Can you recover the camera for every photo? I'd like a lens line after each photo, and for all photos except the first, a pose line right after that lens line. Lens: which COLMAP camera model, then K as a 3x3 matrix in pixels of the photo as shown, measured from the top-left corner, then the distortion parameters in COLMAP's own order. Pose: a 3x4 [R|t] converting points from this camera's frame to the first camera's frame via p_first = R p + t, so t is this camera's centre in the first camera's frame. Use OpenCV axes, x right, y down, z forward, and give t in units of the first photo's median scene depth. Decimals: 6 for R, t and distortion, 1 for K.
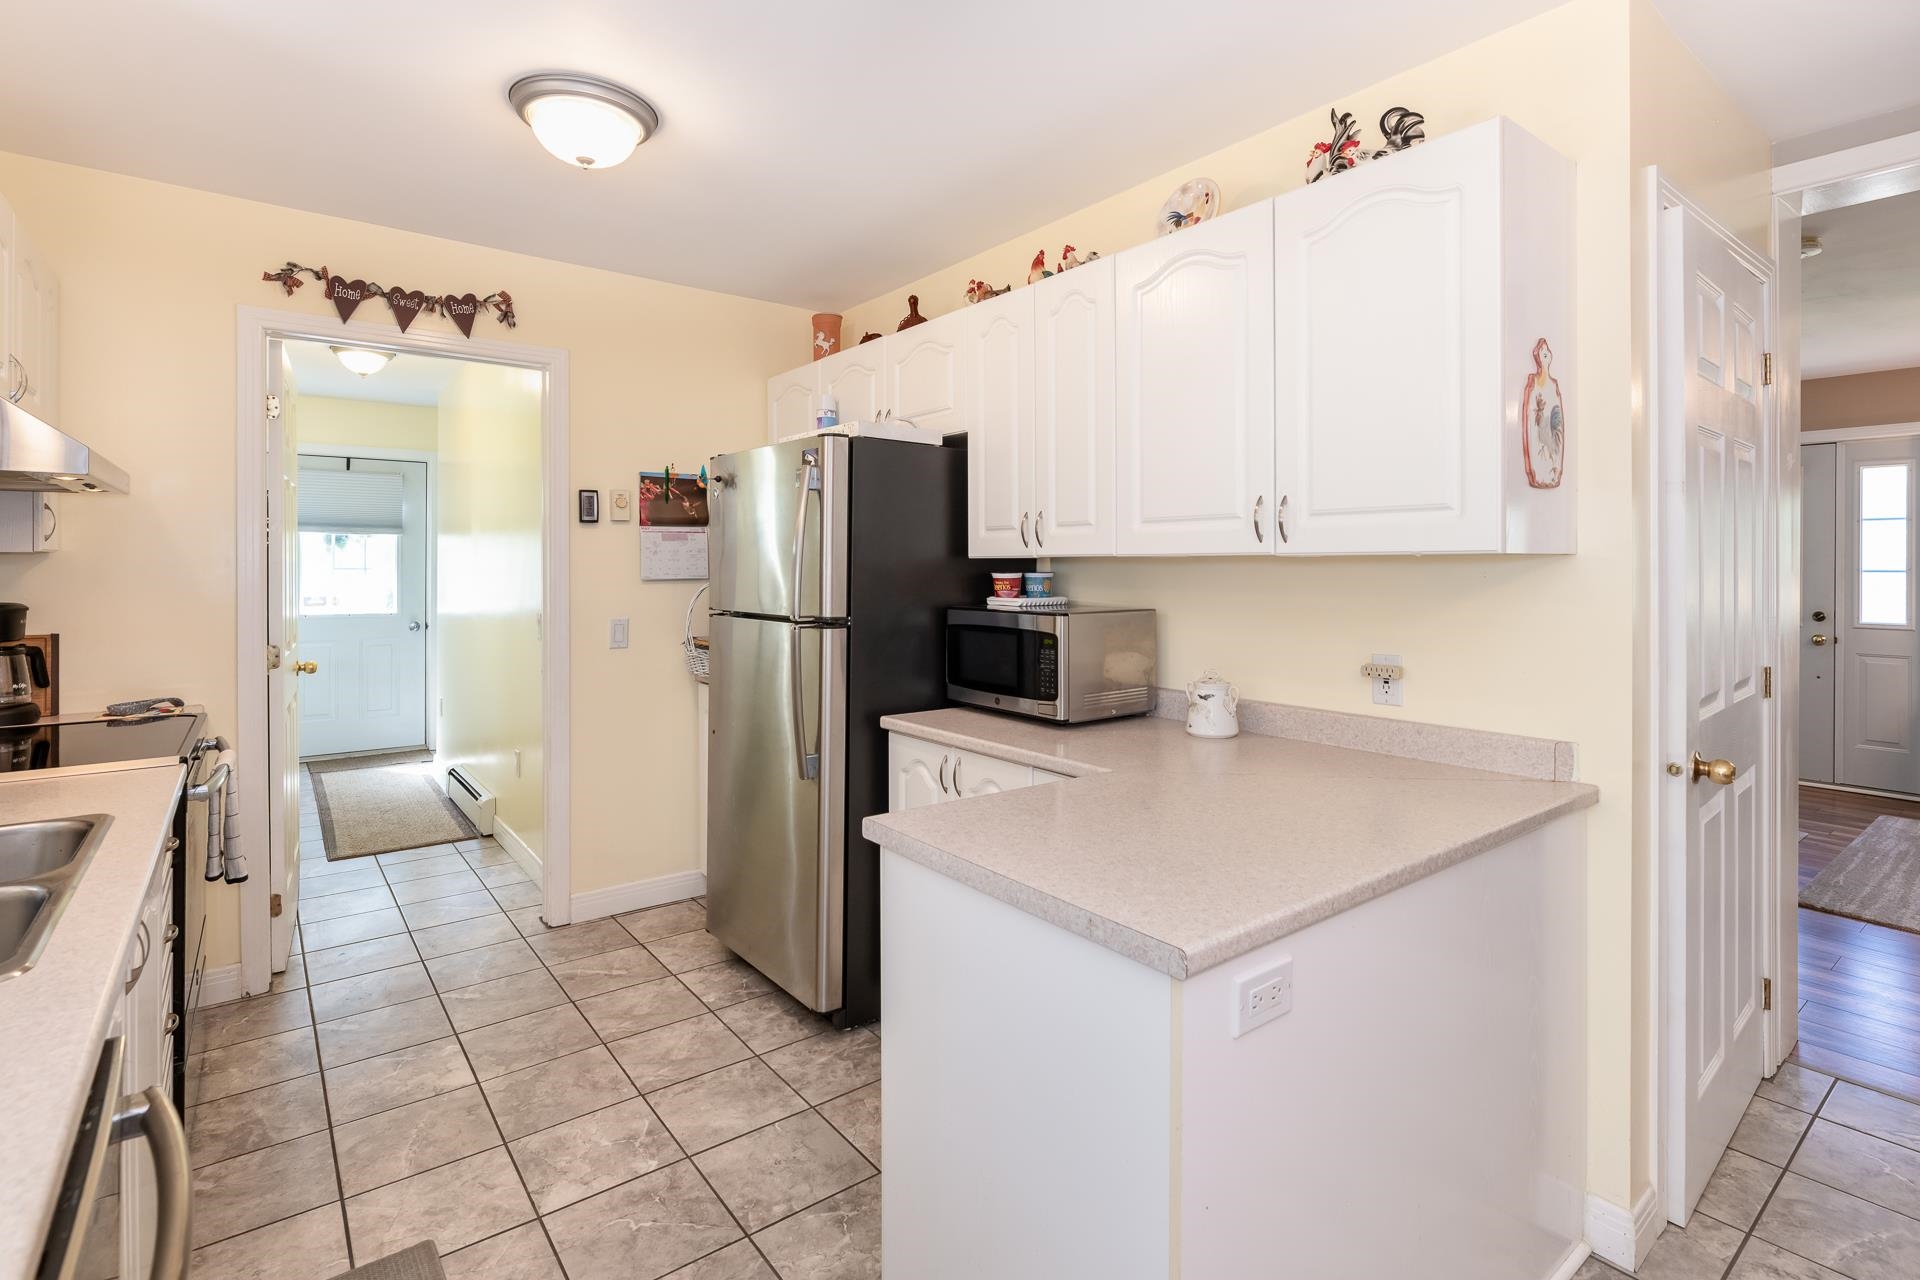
lens RADIAL K [[910.8, 0, 964.2], [0, 910.8, 571.4], [0, 0, 1]] dist [-0.000392, 0.000175]
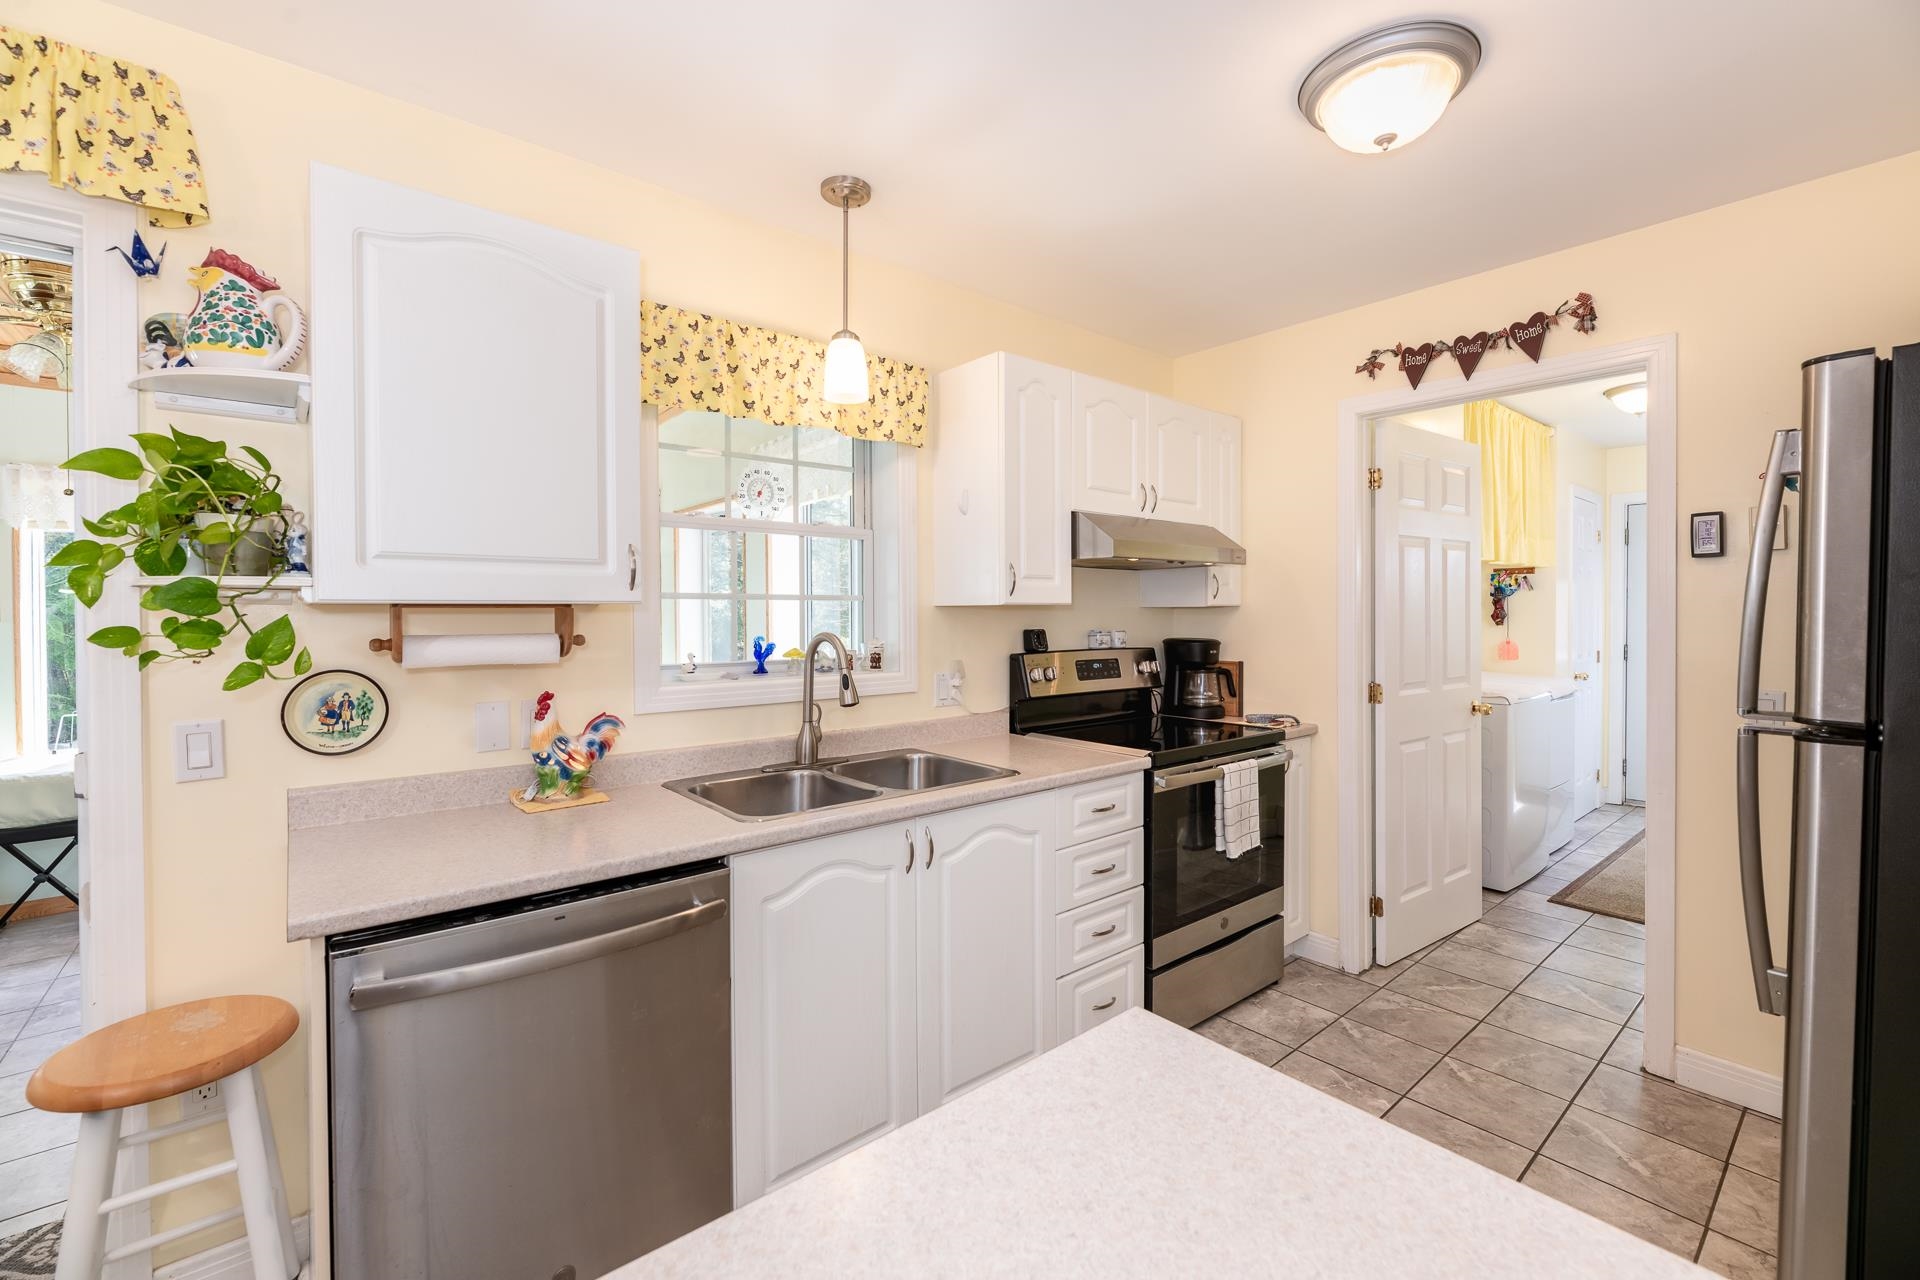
lens RADIAL K [[815.3, 0, 1009.6], [0, 815.3, 622.9], [0, 0, 1]] dist [0.000482, -0.000170]
pose [[0.058430, 0.012124, -0.998218, 0.256026], [-0.002797, 0.999924, 0.011981, -0.007518], [0.998288, 0.002091, 0.058460, 0.474177]]
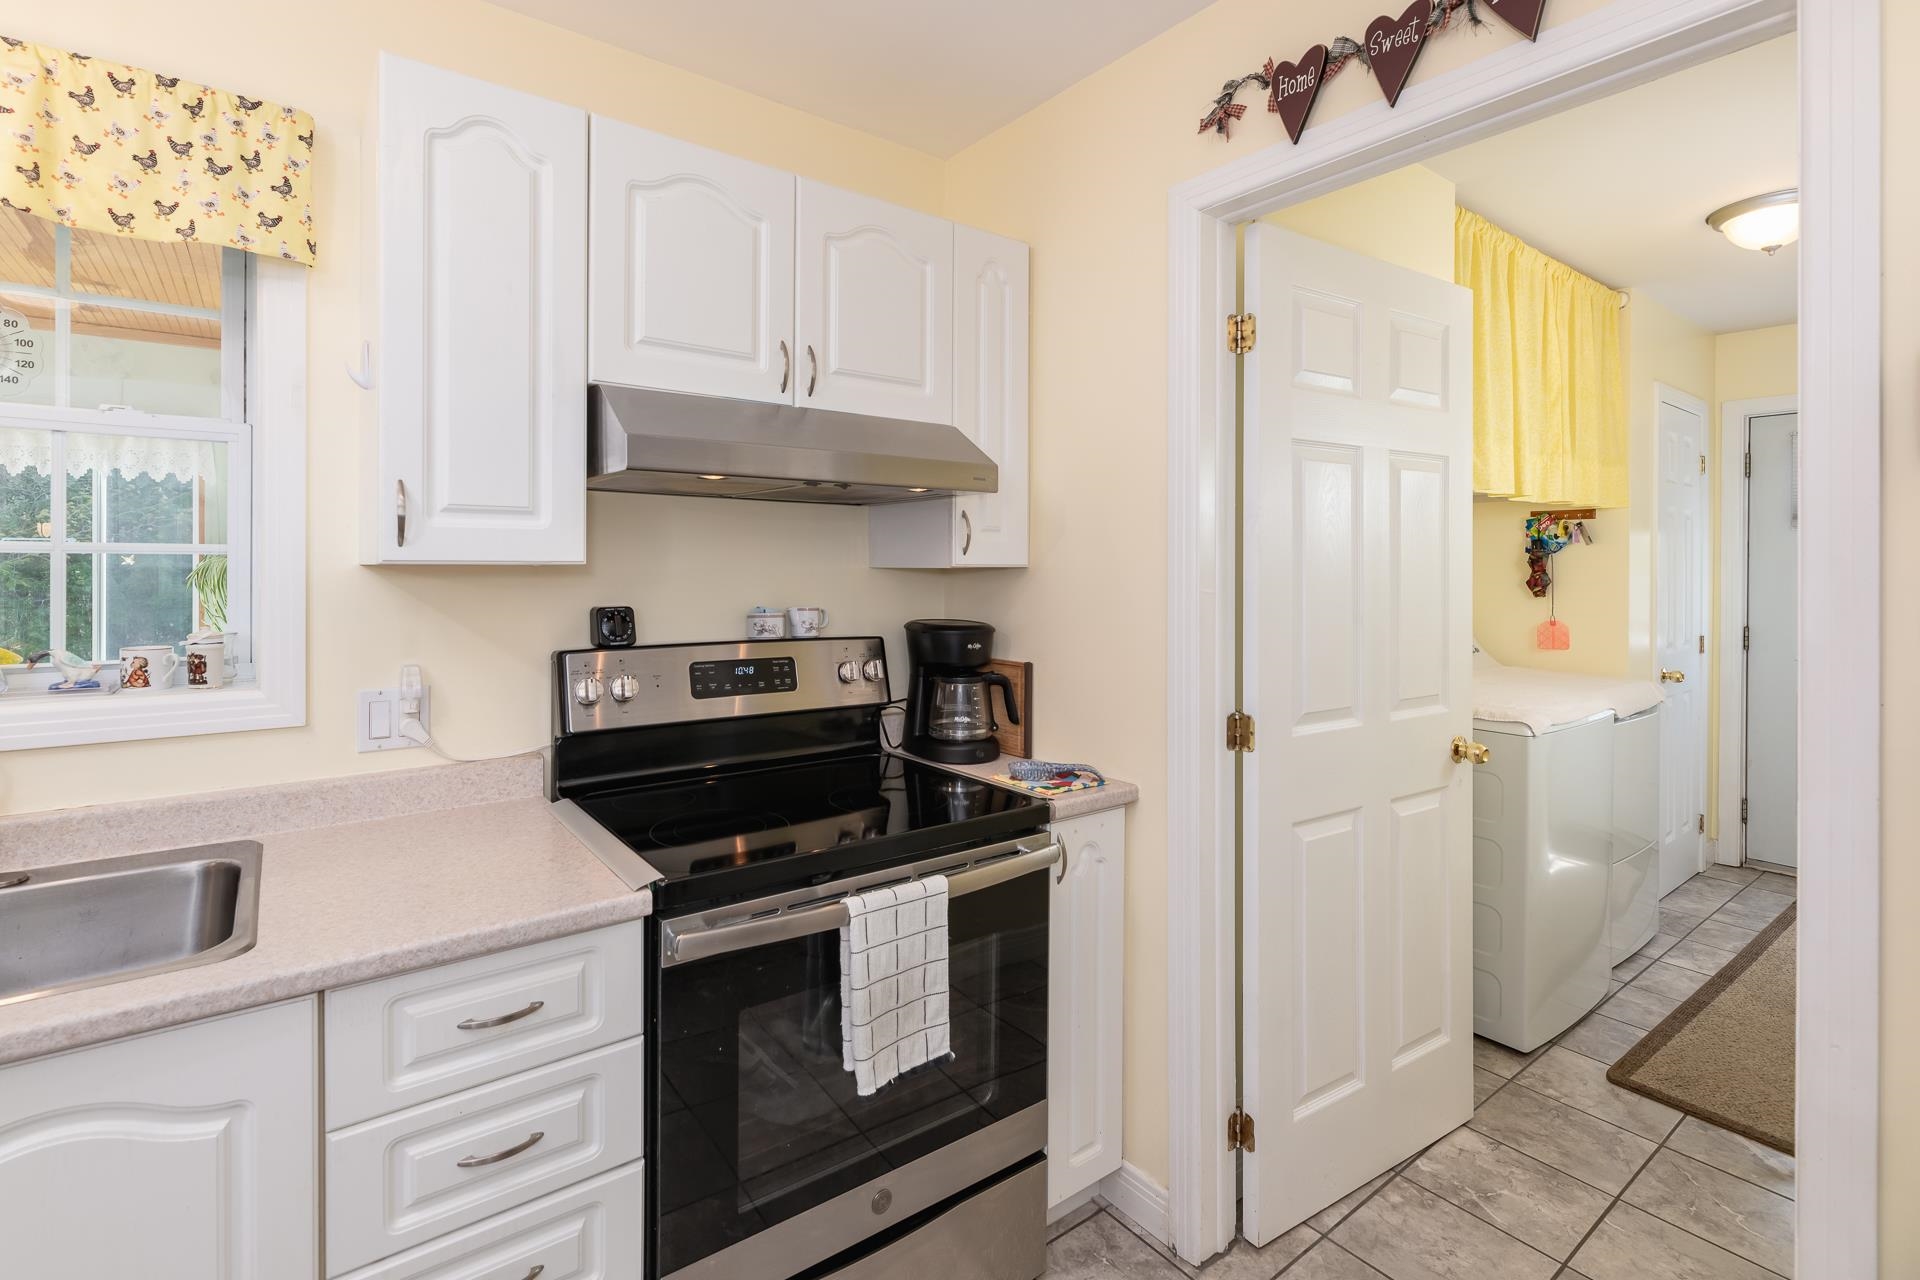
lens RADIAL K [[866.4, 0, 955.9], [0, 866.4, 568.6], [0, 0, 1]] dist [-0.000663, 0.000241]
pose [[-0.034595, 0.001433, -0.999400, -0.158832], [-0.010417, 0.999944, 0.001794, -0.017716], [0.999347, 0.010473, -0.034578, 0.827895]]
